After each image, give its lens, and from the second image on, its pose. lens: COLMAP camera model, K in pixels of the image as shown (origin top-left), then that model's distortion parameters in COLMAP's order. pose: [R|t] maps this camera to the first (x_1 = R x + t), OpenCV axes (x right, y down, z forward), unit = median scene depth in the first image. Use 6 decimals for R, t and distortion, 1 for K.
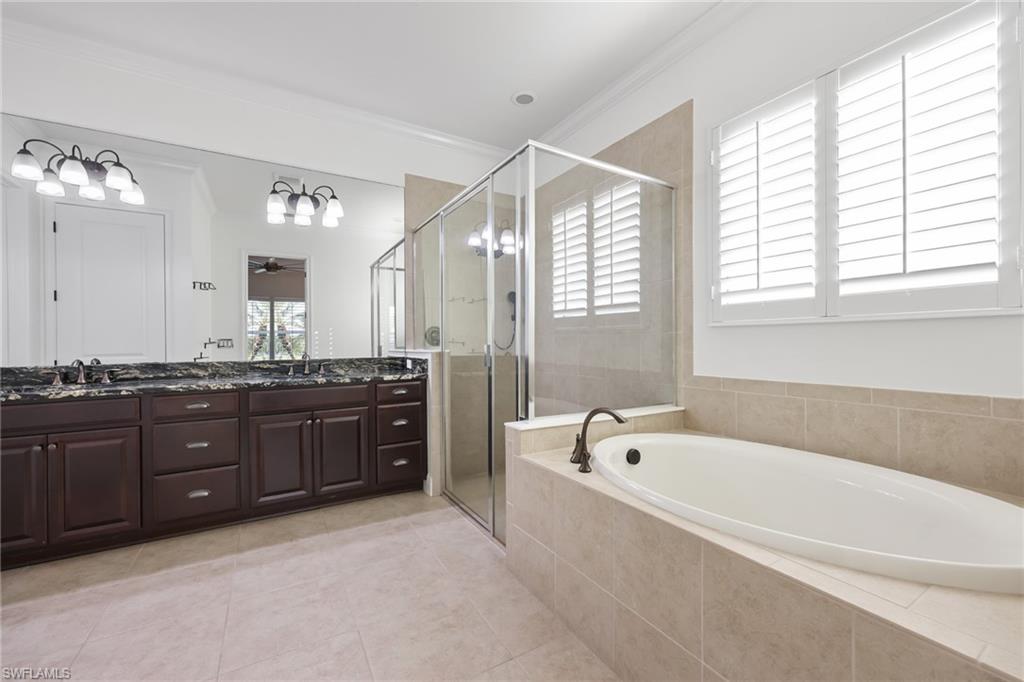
lens RADIAL K [[413.0, 0, 512.1], [0, 413.0, 343.2], [0, 0, 1]] dist [-0.007453, 0.001445]
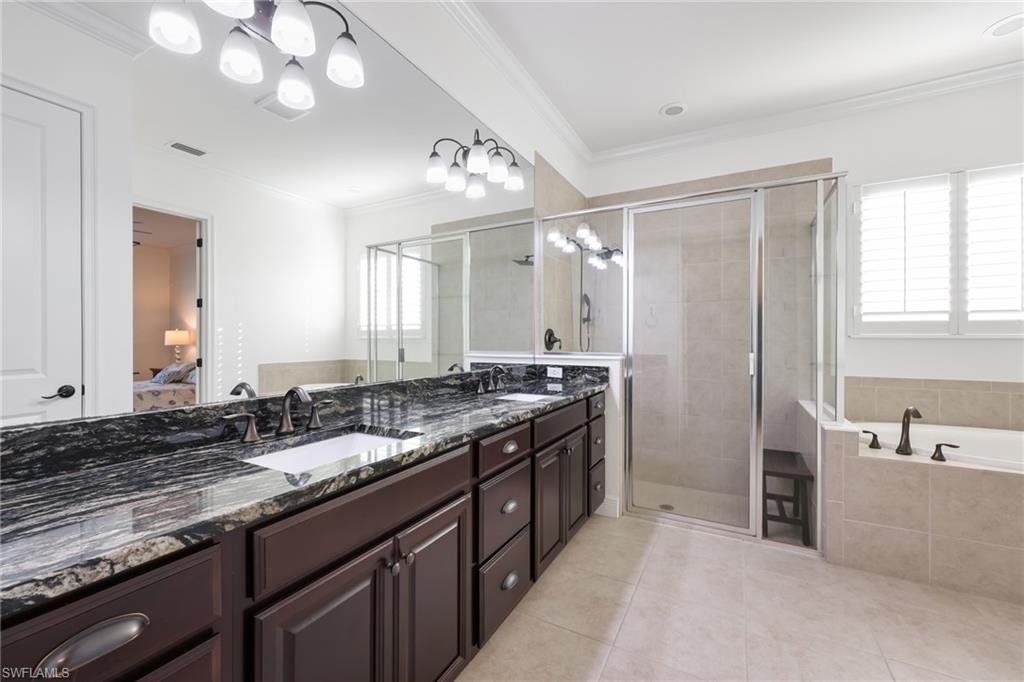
lens RADIAL K [[413.0, 0, 510.6], [0, 413.0, 341.7], [0, 0, 1]] dist [-0.007453, 0.001445]
pose [[0.863928, 0.008262, 0.503548, -1.273398], [-0.007763, 0.999965, -0.003088, -0.019224], [-0.503556, -0.001241, 0.863962, 0.492597]]
